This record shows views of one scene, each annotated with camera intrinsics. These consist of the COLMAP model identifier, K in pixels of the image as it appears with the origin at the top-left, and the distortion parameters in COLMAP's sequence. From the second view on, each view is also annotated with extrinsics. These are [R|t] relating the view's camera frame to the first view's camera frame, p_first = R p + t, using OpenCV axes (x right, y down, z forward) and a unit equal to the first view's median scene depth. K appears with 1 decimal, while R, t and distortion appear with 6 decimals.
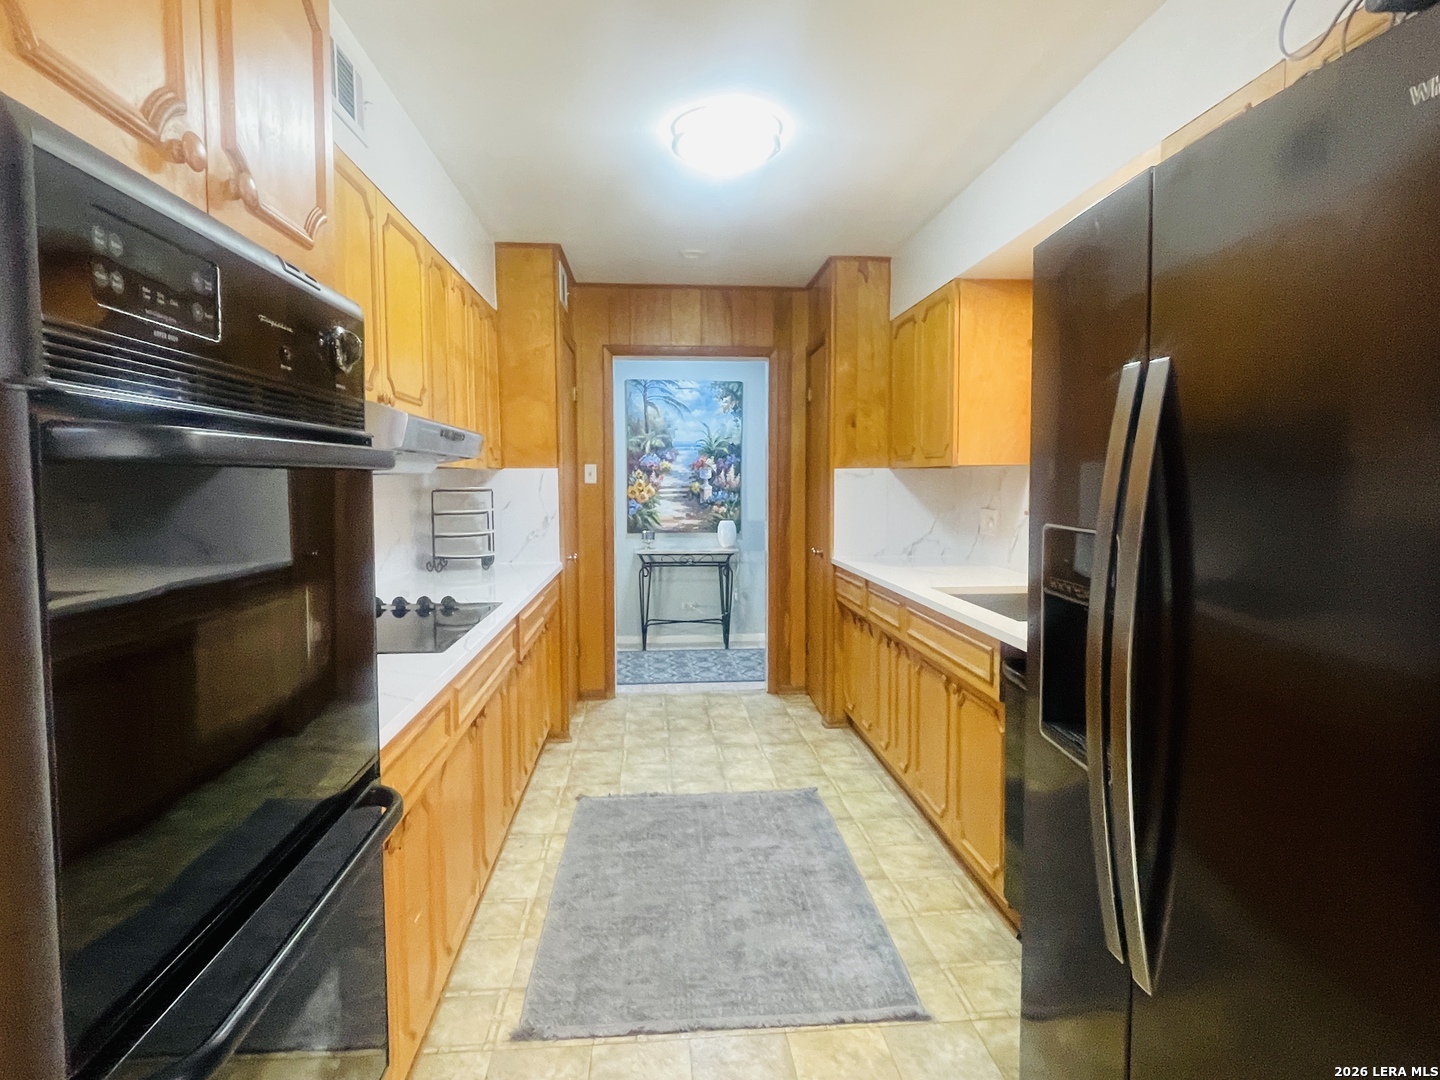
lens RADIAL K [[808.0, 0, 722.4], [0, 808.0, 532.2], [0, 0, 1]] dist [0.004148, -0.000608]
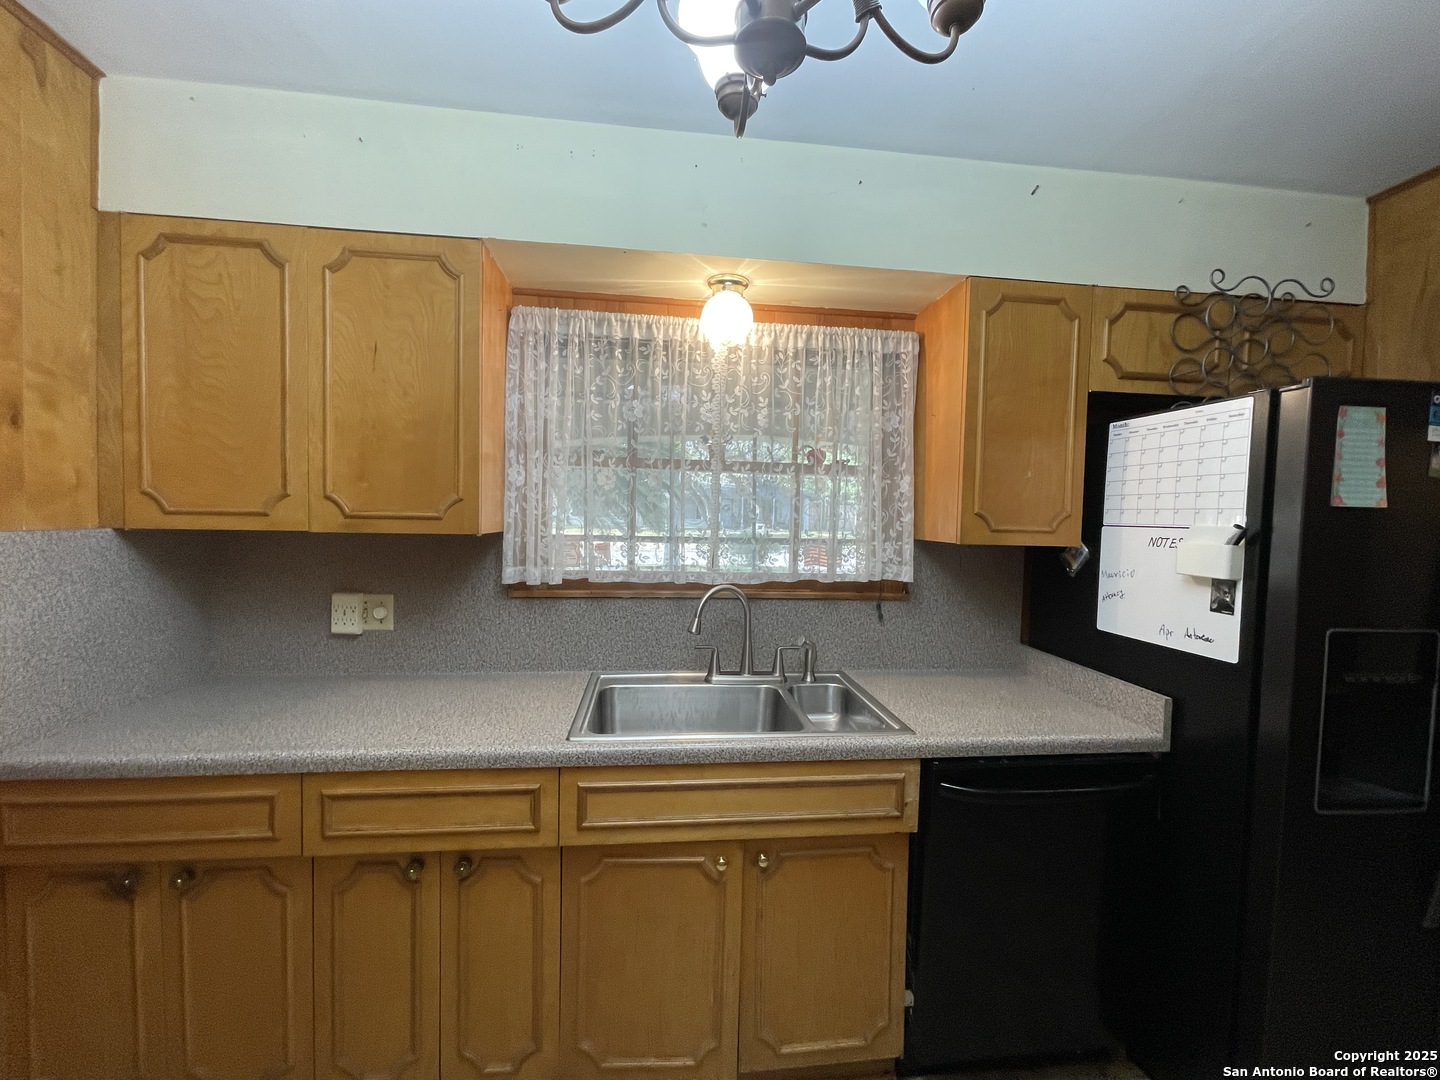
lens RADIAL K [[507.4, 0, 710.7], [0, 507.4, 540.9], [0, 0, 1]] dist [0.000414, 0.000009]
pose [[-0.005195, -0.037462, 0.999285, -0.100917], [0.045696, 0.998245, 0.037661, -0.071392], [-0.998942, 0.045859, -0.003474, 0.701915]]
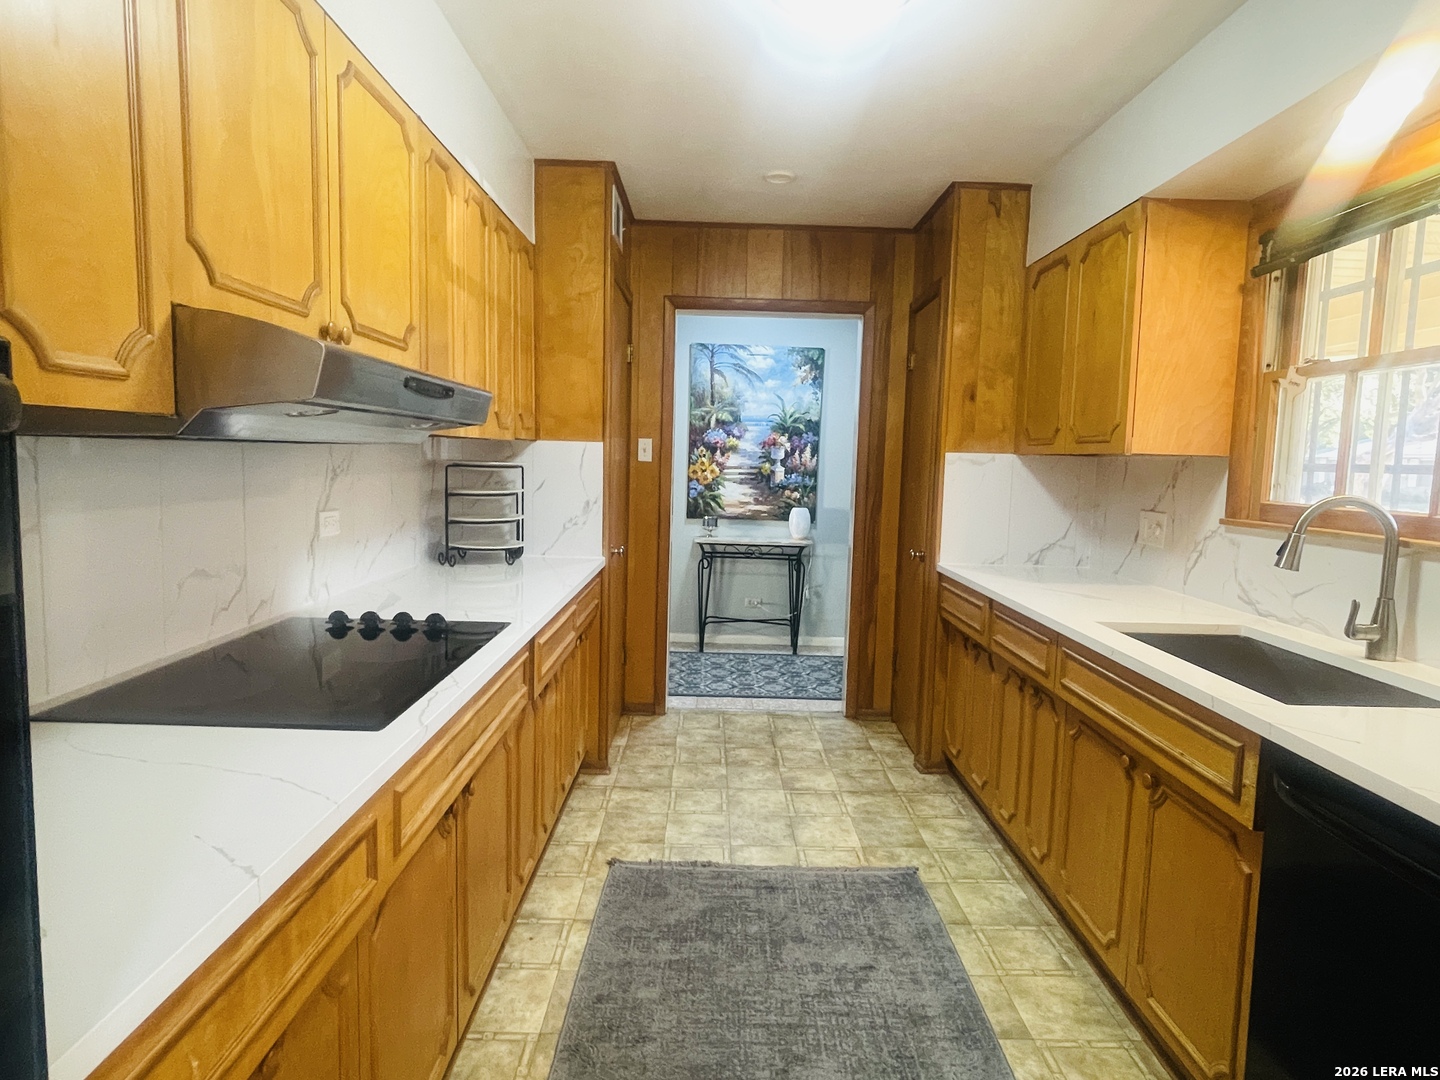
lens RADIAL K [[808.0, 0, 720.0], [0, 808.0, 538.1], [0, 0, 1]] dist [0.004148, -0.000608]
pose [[0.996276, 0.038288, -0.077258, -0.019775], [-0.035606, 0.998725, 0.035795, -0.015994], [0.078530, -0.032911, 0.996368, 0.196654]]
